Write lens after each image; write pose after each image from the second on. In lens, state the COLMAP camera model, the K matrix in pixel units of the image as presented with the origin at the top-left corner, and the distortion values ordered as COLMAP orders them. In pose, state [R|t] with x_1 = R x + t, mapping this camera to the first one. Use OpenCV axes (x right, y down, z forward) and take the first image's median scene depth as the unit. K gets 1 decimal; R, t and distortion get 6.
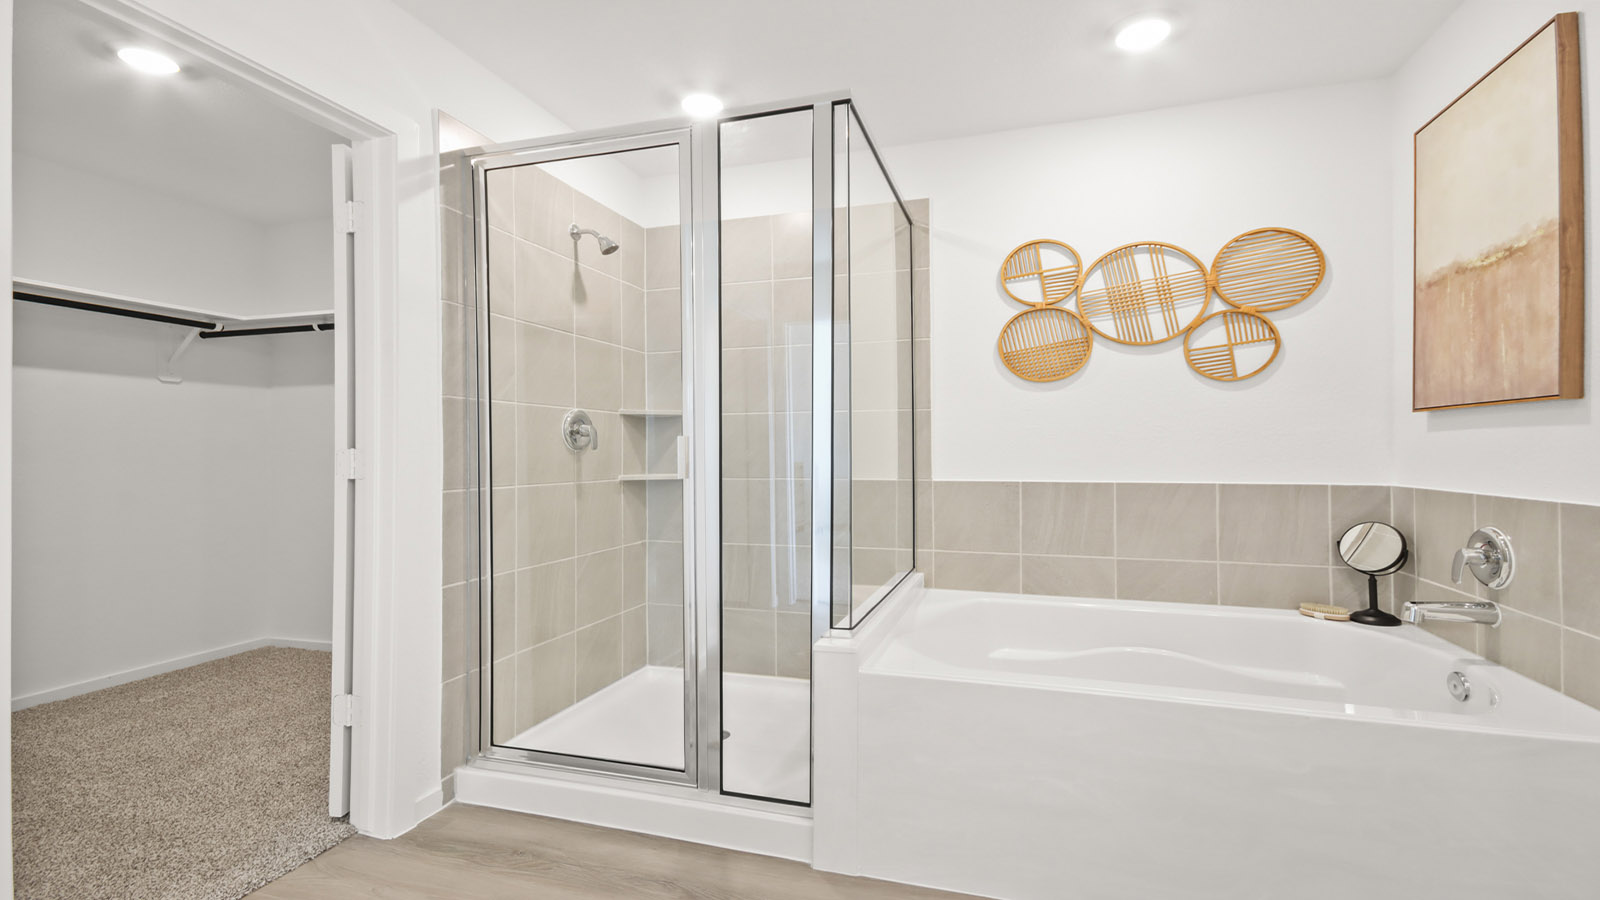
lens RADIAL K [[747.2, 0, 722.5], [0, 747.2, 445.4], [0, 0, 1]] dist [0.009140, -0.010219]
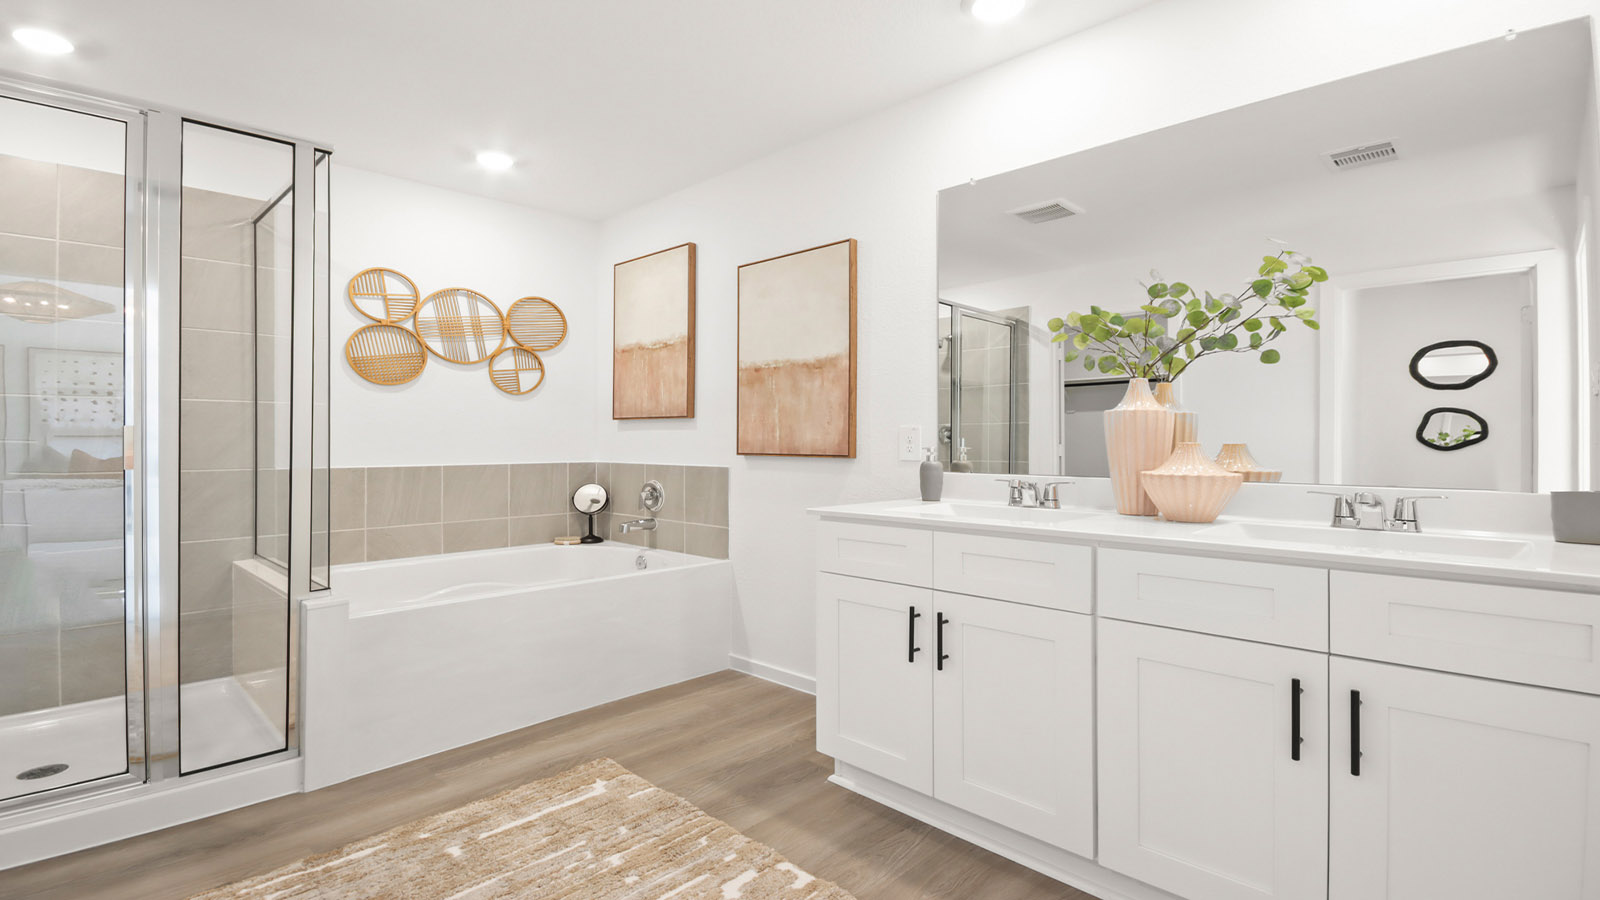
lens RADIAL K [[747.2, 0, 802.0], [0, 747.2, 442.6], [0, 0, 1]] dist [0.009140, -0.010219]
pose [[0.434575, -0.000803, 0.900635, -0.410739], [-0.006848, 0.999968, 0.004196, -0.001043], [-0.900610, -0.007991, 0.434556, -0.153236]]
